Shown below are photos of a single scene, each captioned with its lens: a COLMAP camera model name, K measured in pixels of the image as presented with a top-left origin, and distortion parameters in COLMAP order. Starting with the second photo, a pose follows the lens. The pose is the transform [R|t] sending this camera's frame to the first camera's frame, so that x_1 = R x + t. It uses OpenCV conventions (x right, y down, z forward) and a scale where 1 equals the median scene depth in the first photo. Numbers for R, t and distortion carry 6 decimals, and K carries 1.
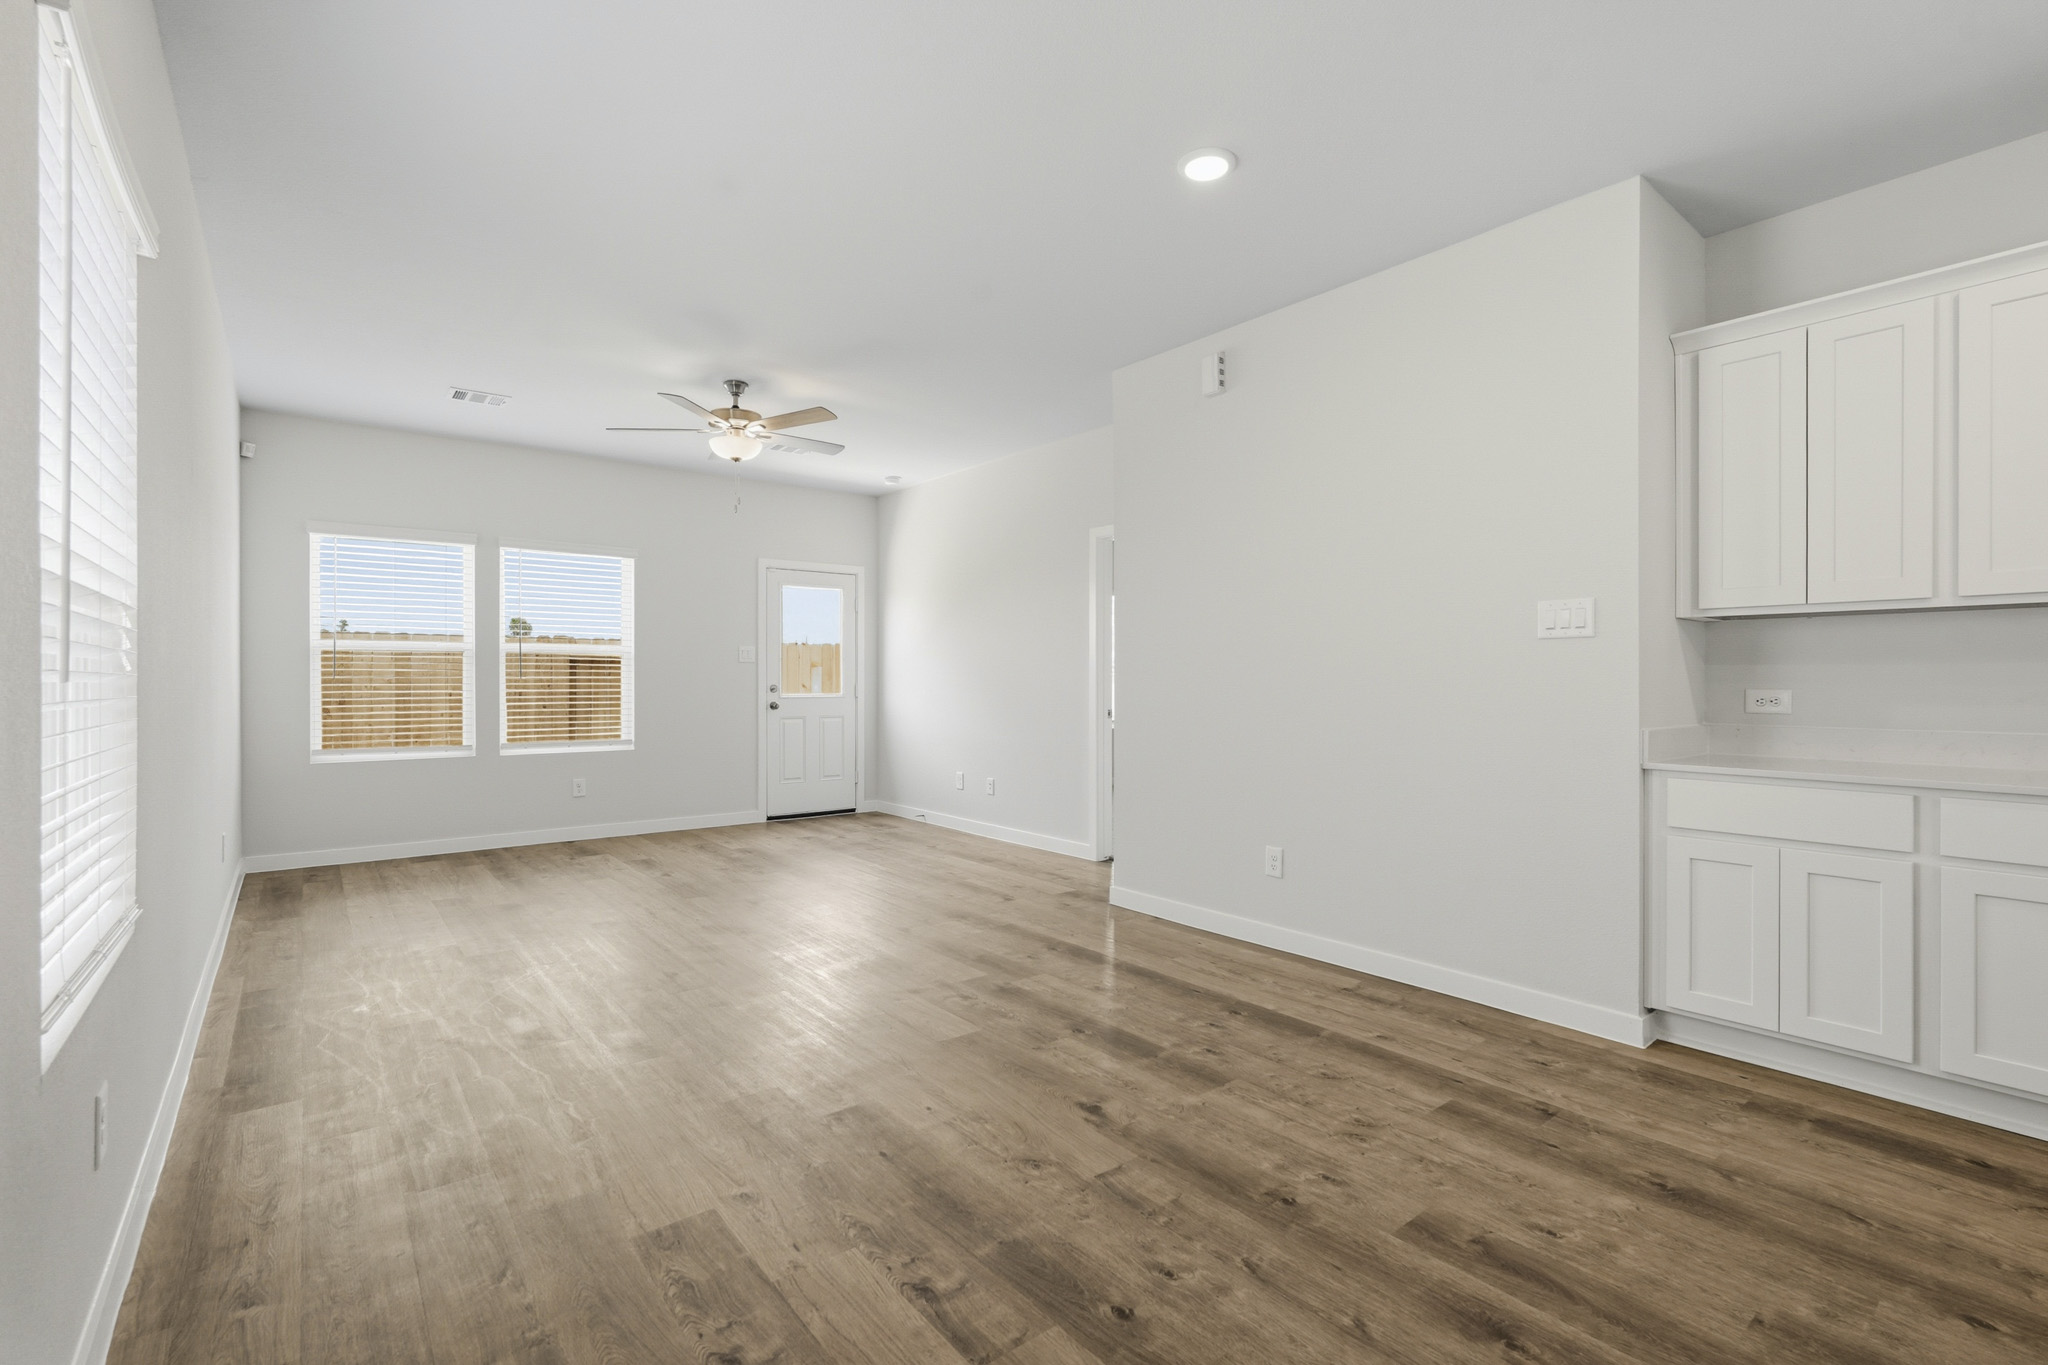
lens RADIAL K [[916.0, 0, 1023.5], [0, 916.0, 687.8], [0, 0, 1]] dist [-0.022085, 0.010859]
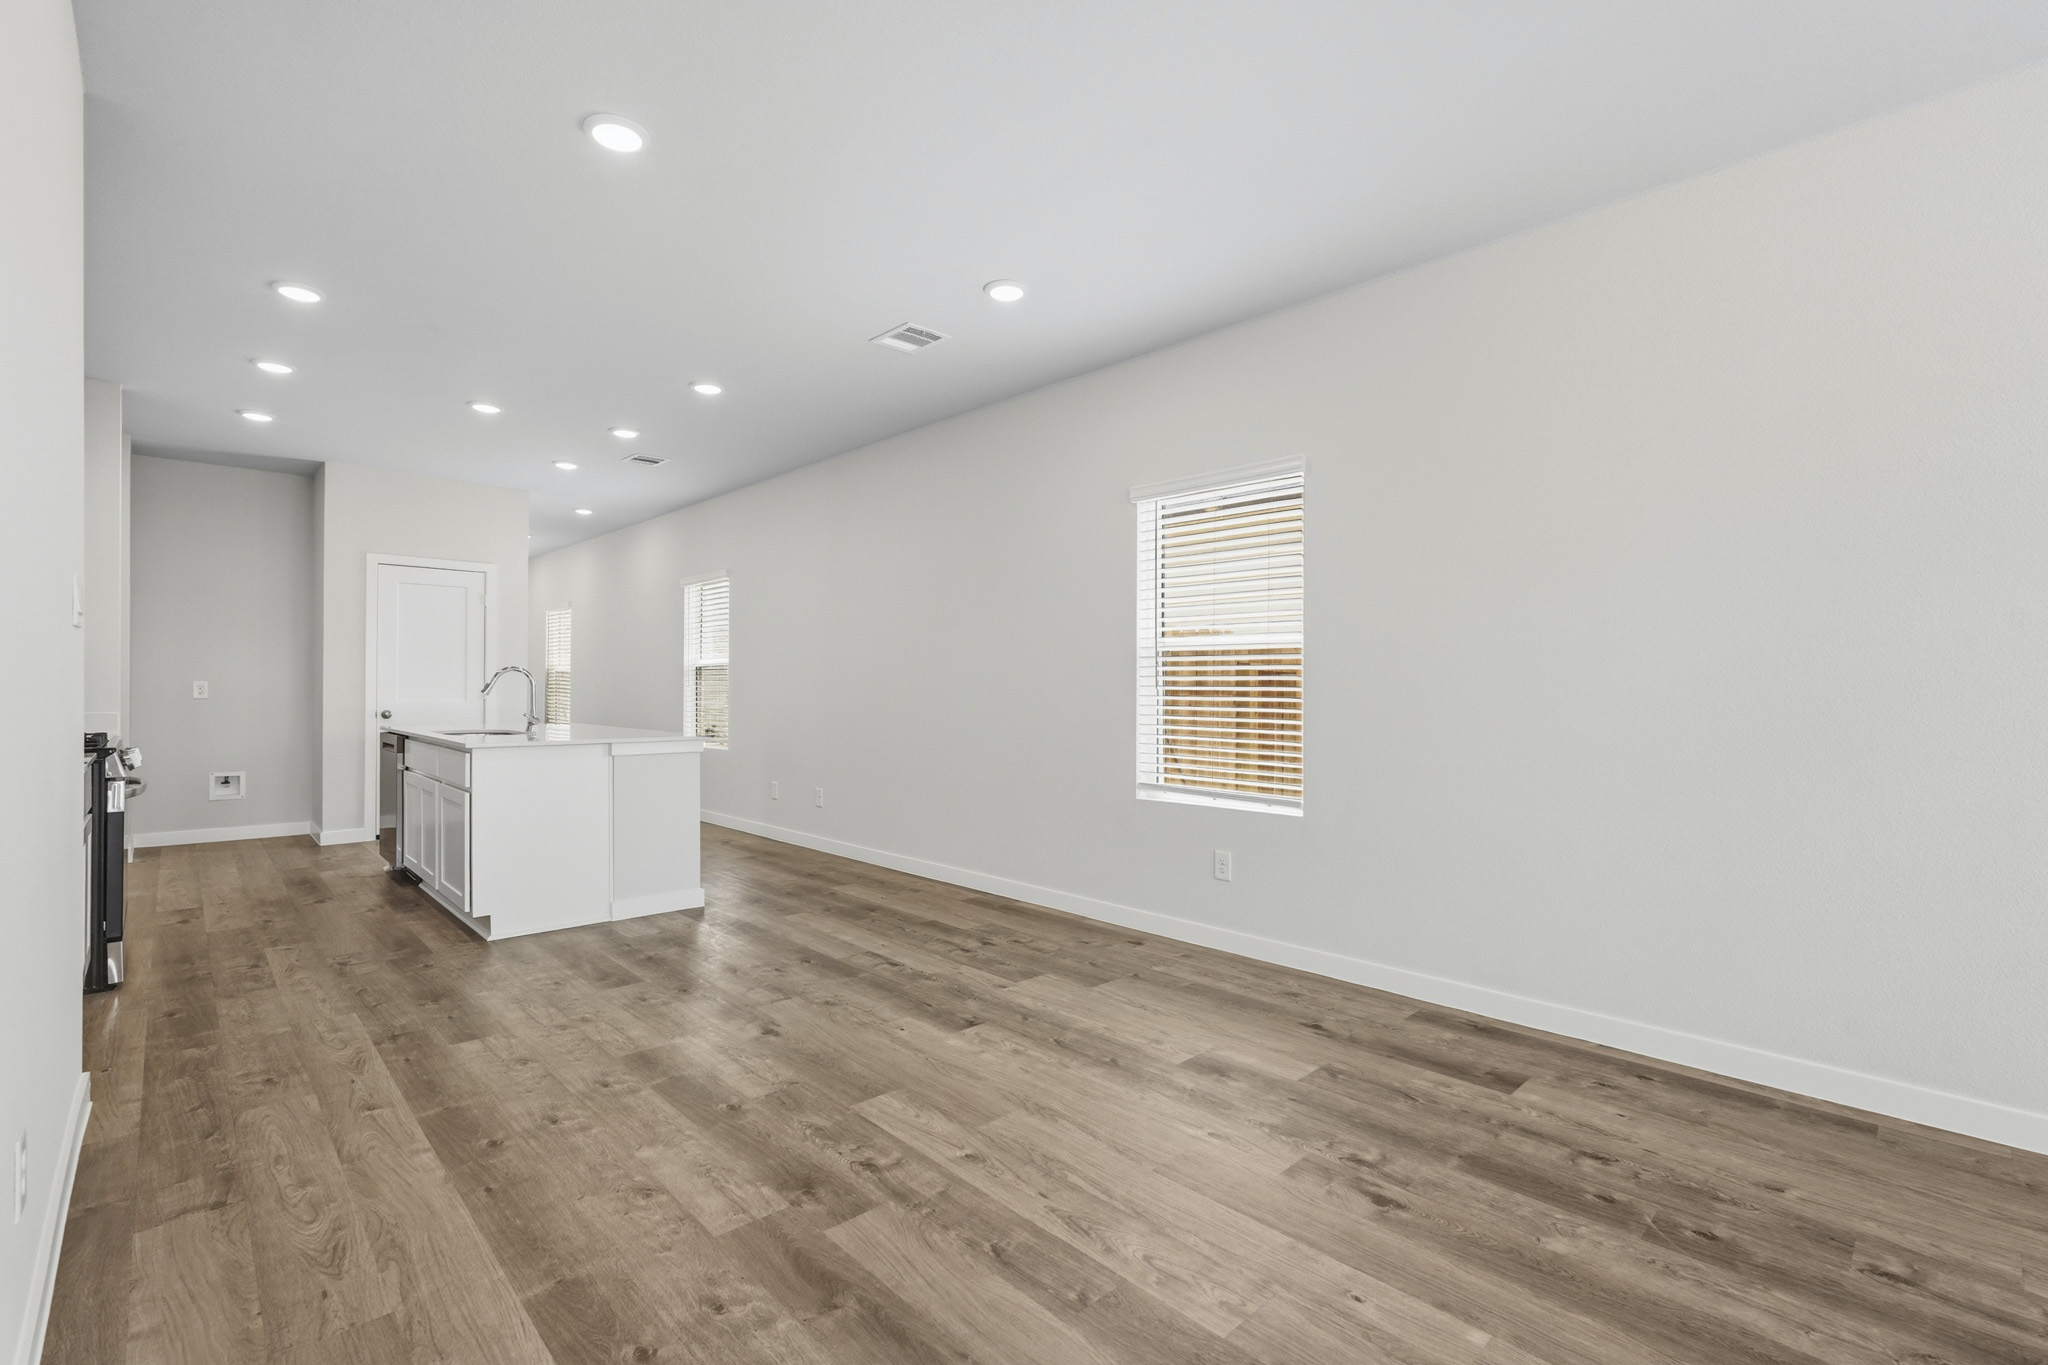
lens RADIAL K [[916.0, 0, 1023.5], [0, 916.0, 687.8], [0, 0, 1]] dist [-0.022085, 0.010859]
pose [[-0.996055, -0.005818, -0.088549, -0.078969], [-0.006605, 0.999941, 0.008602, -0.009671], [0.088494, 0.009153, -0.996035, 1.143920]]
